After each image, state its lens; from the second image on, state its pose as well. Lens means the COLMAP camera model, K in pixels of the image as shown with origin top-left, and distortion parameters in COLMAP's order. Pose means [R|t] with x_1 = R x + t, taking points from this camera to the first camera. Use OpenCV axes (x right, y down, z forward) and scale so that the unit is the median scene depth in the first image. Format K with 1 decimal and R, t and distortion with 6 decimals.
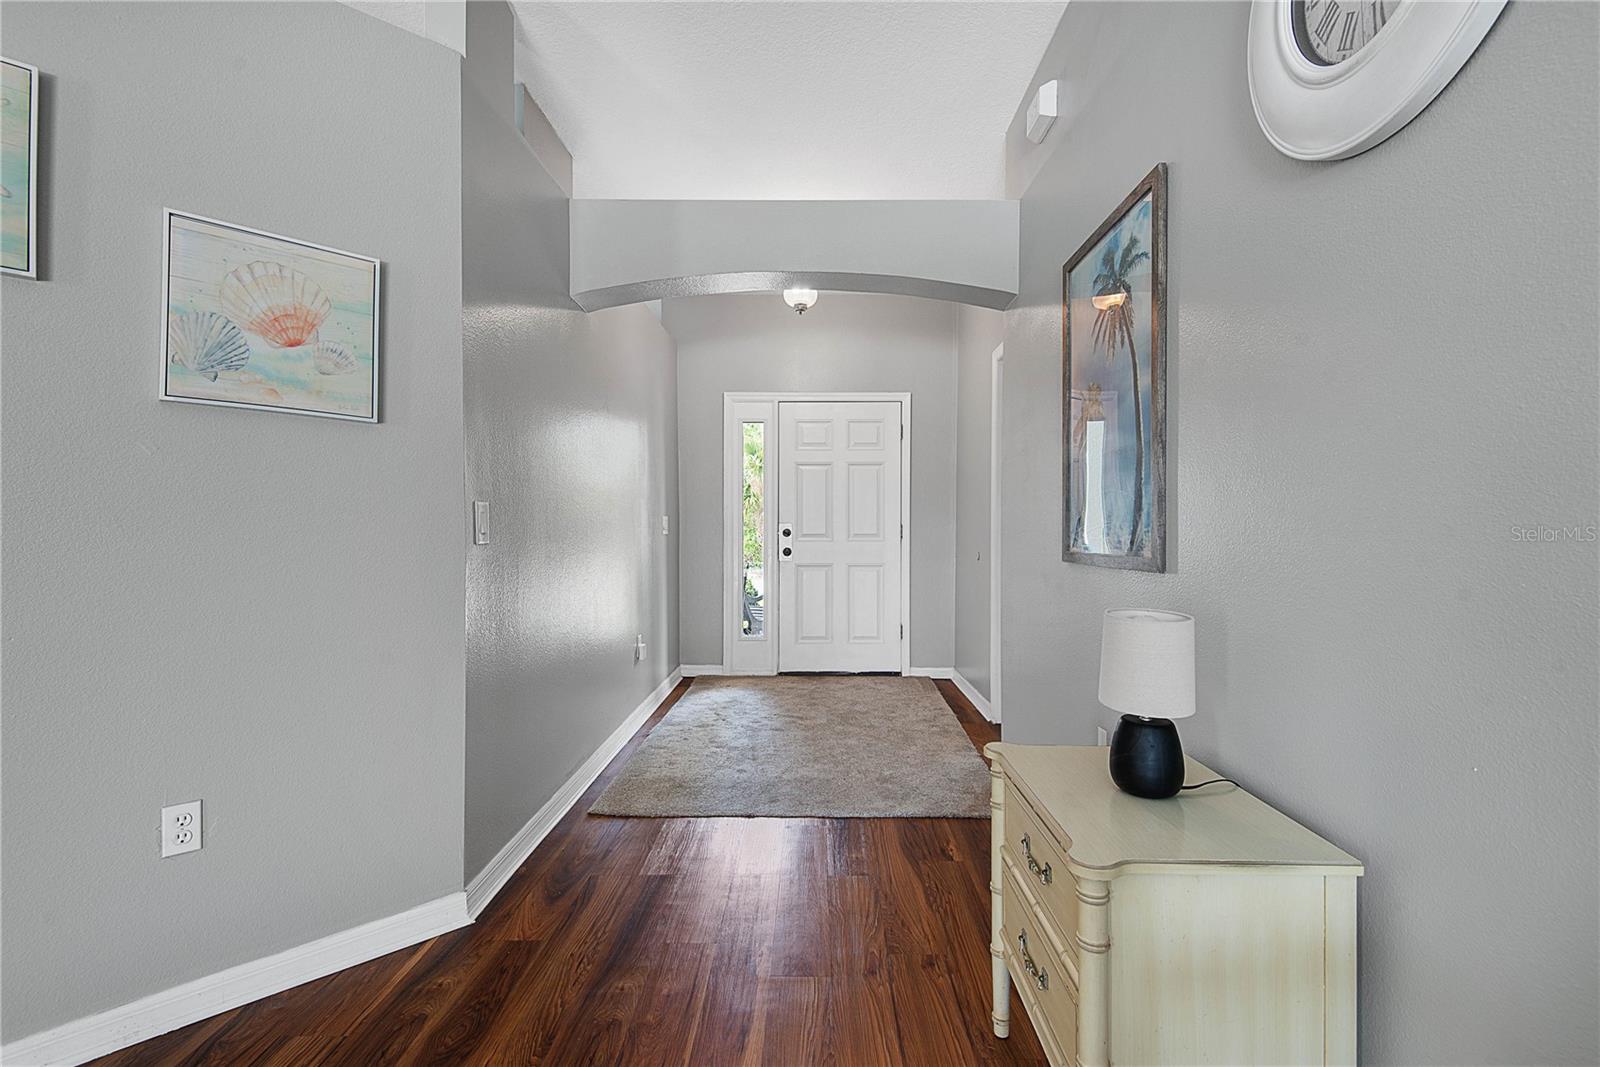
lens RADIAL K [[735.0, 0, 805.6], [0, 735.0, 532.6], [0, 0, 1]] dist [0.031119, -0.018944]
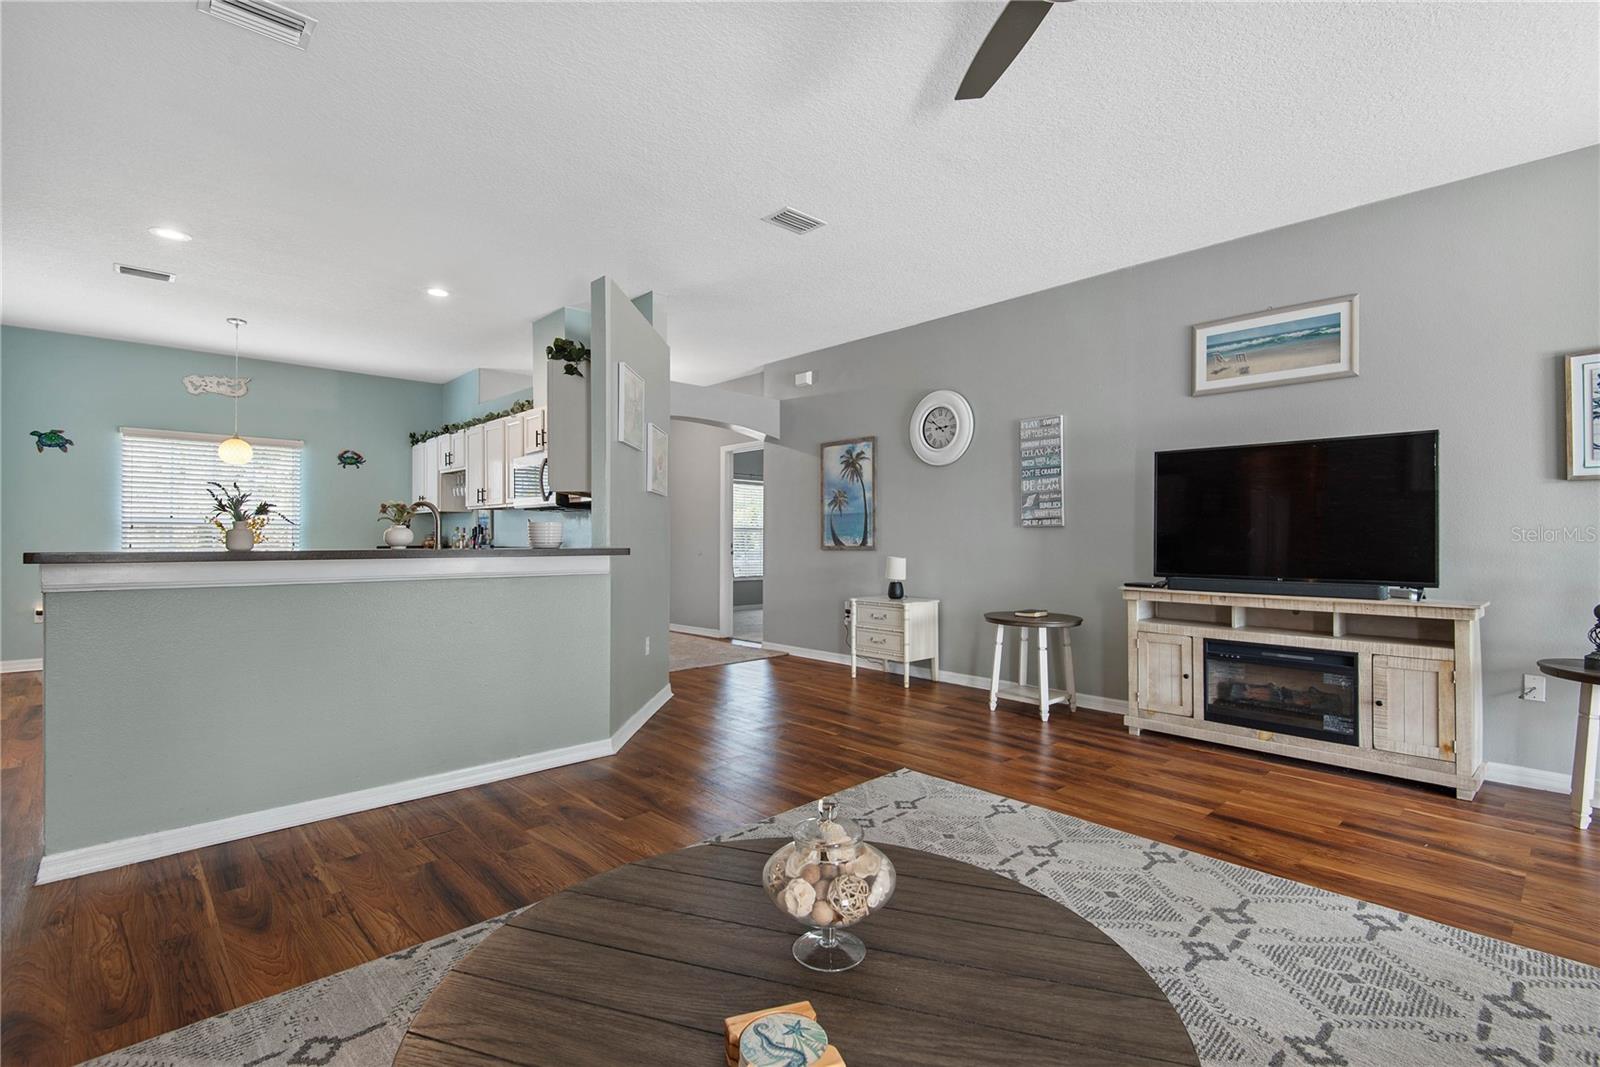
lens RADIAL K [[735.0, 0, 805.6], [0, 735.0, 532.6], [0, 0, 1]] dist [0.031119, -0.018944]
pose [[0.723444, 0.007271, 0.690345, -0.824825], [0.001797, 0.999921, -0.012414, 0.004786], [-0.690381, 0.010221, 0.723374, -0.495579]]
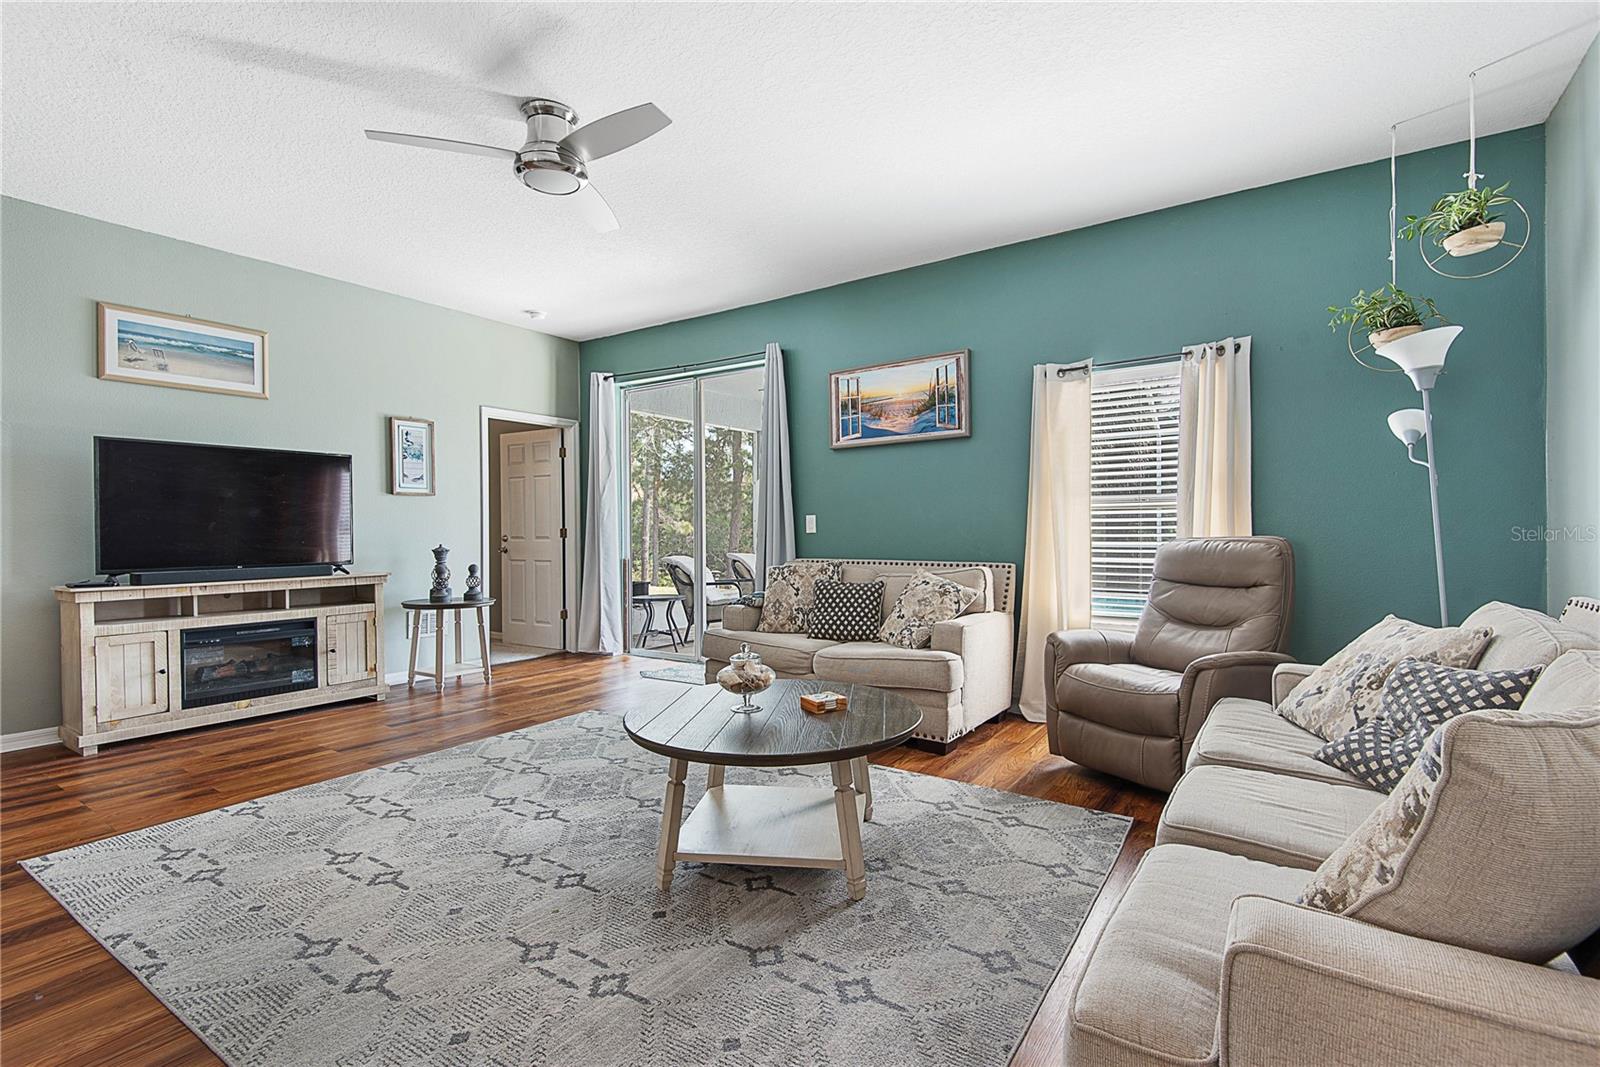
lens RADIAL K [[735.0, 0, 805.6], [0, 735.0, 532.6], [0, 0, 1]] dist [0.031119, -0.018944]
pose [[-0.828691, 0.003127, 0.559697, -0.993013], [0.011652, 0.999864, 0.011666, 0.001419], [-0.559585, 0.016189, -0.828615, 0.100098]]
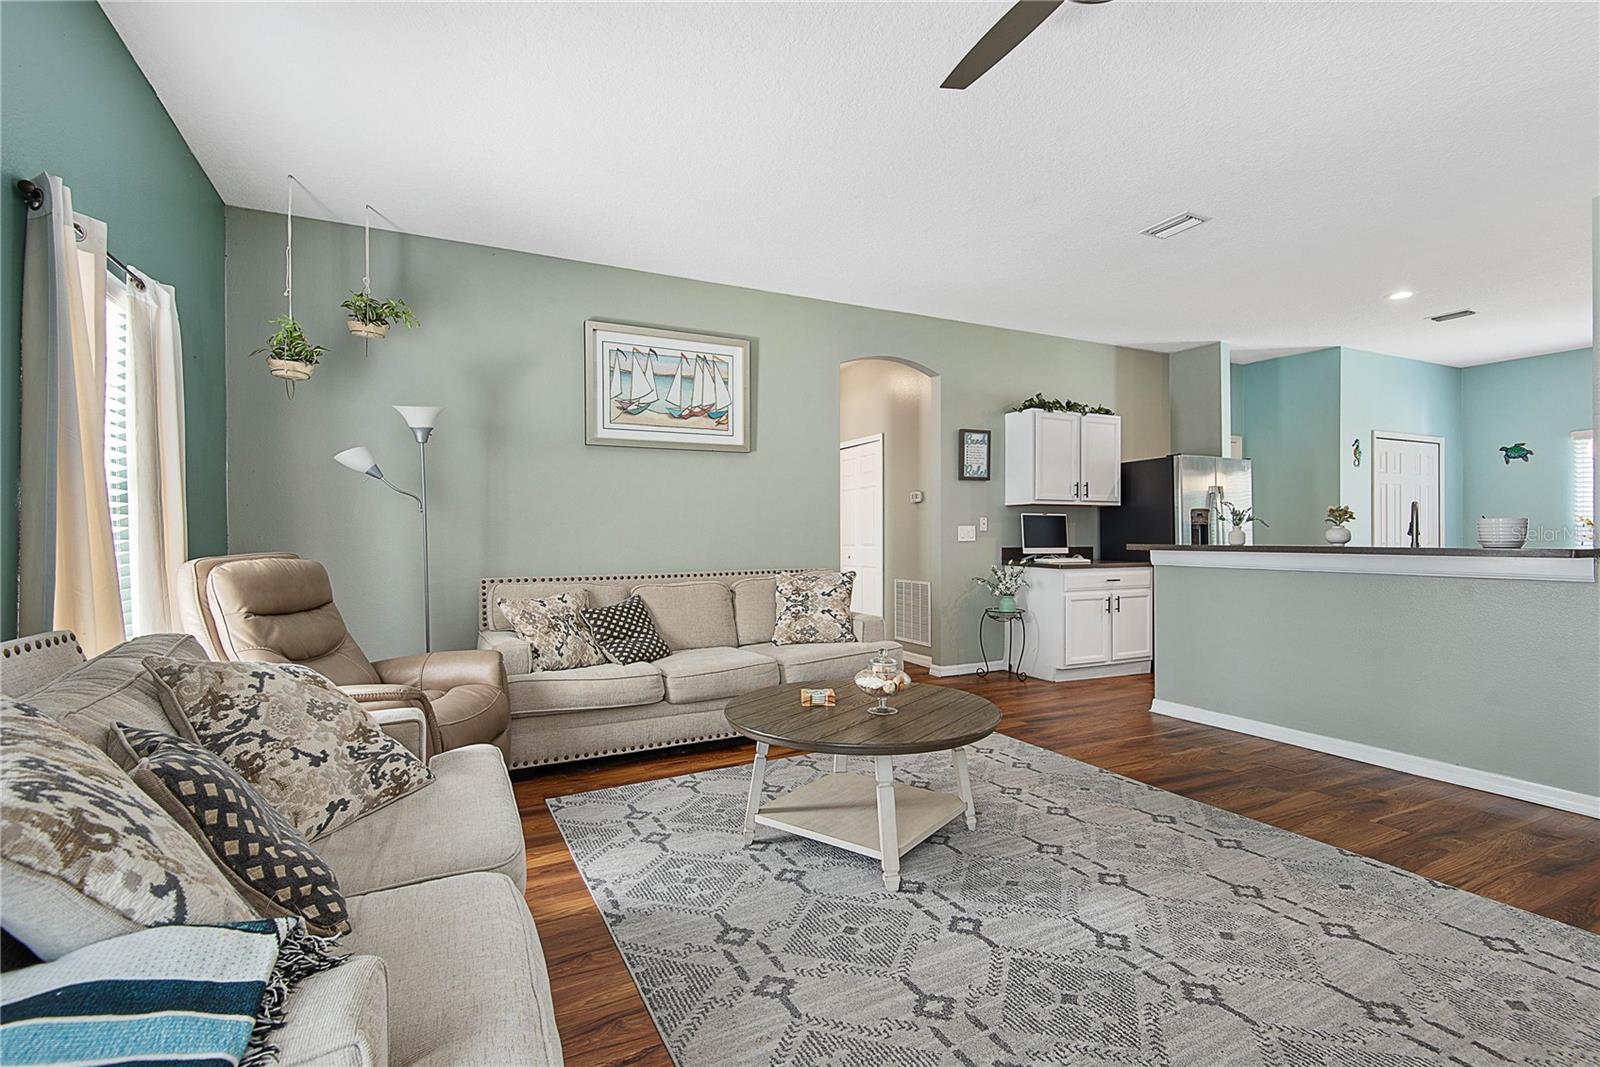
lens RADIAL K [[733.1, 0, 810.2], [0, 733.1, 535.2], [0, 0, 1]] dist [0.041336, -0.027961]
pose [[0.458111, -0.002304, -0.888892, -0.172191], [-0.003051, 0.999987, -0.004165, 0.004616], [0.888890, 0.004620, 0.458098, -0.634870]]
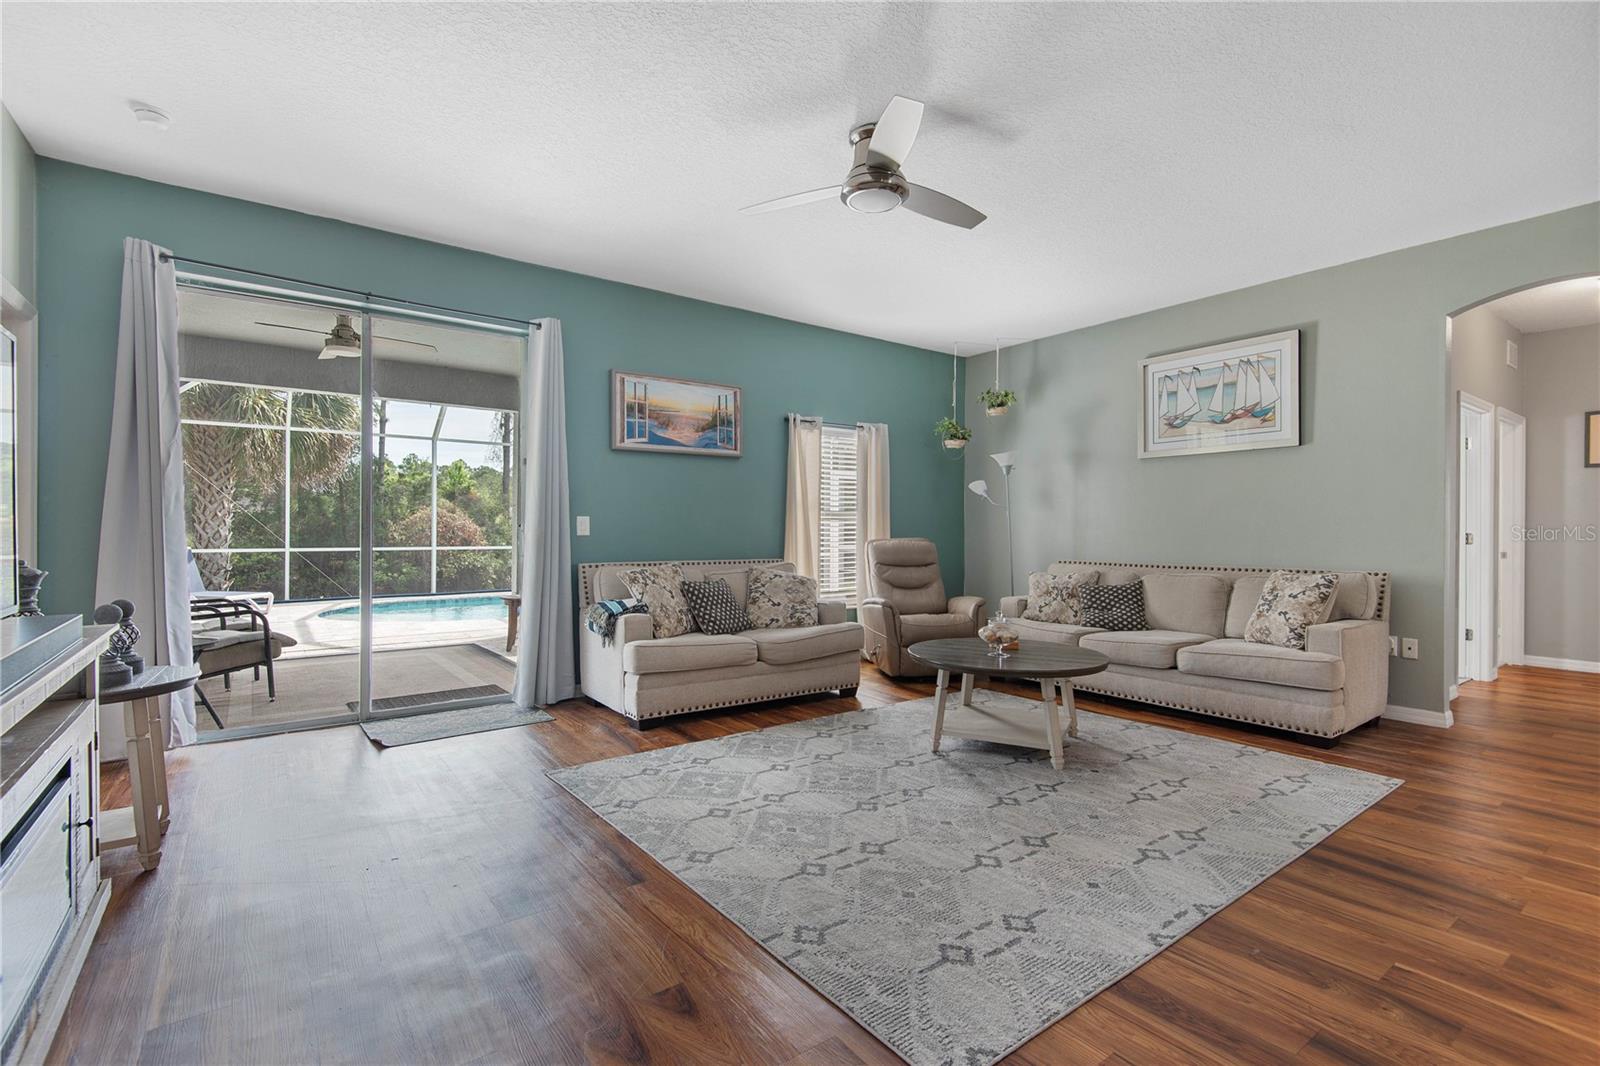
lens RADIAL K [[733.1, 0, 810.2], [0, 733.1, 534.7], [0, 0, 1]] dist [0.041336, -0.027961]
pose [[-0.796501, -0.001147, -0.604637, 0.000001], [-0.010319, 0.999878, 0.011697, -0.001574], [0.604550, 0.015556, -0.796416, 0.188669]]
